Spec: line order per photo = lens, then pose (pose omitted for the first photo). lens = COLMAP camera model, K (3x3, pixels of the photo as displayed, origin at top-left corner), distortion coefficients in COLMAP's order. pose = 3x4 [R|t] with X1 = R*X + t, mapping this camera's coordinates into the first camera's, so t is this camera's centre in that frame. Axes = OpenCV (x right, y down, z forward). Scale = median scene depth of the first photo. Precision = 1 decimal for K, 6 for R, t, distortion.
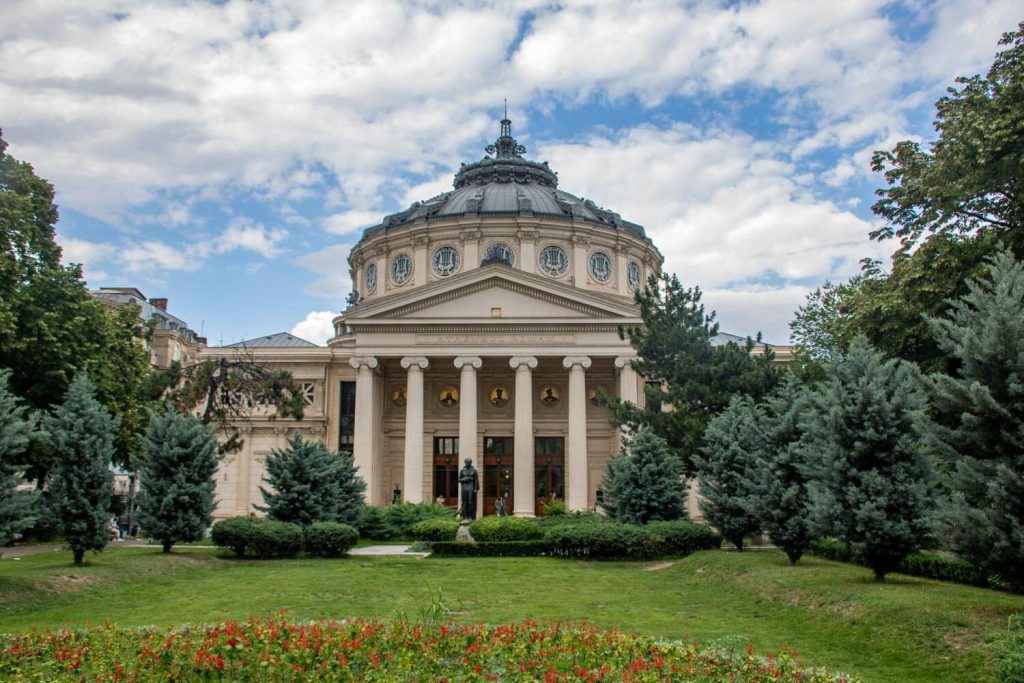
lens RADIAL K [[875.7, 0, 512.0], [0, 875.7, 341.5], [0, 0, 1]] dist [-0.091154, 0.010416]
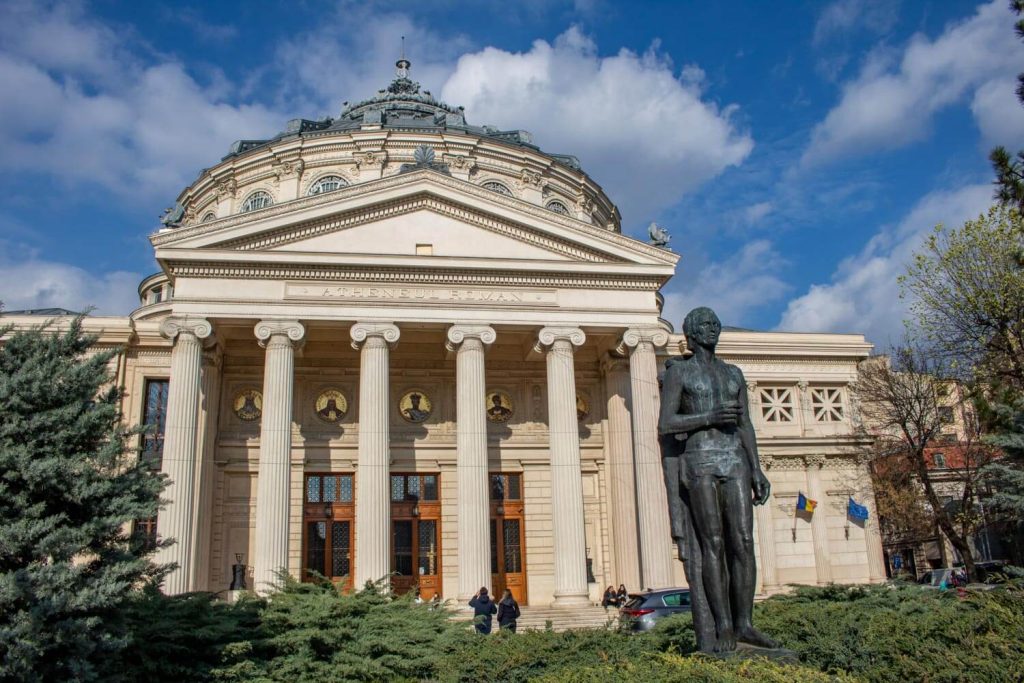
lens RADIAL K [[875.7, 0, 512.0], [0, 875.7, 341.5], [0, 0, 1]] dist [-0.091154, 0.010416]
pose [[0.983355, 0.023946, 0.180112, -0.062399], [-0.005859, 0.994941, -0.100291, 0.082953], [-0.181602, 0.097566, 0.978520, 0.409970]]
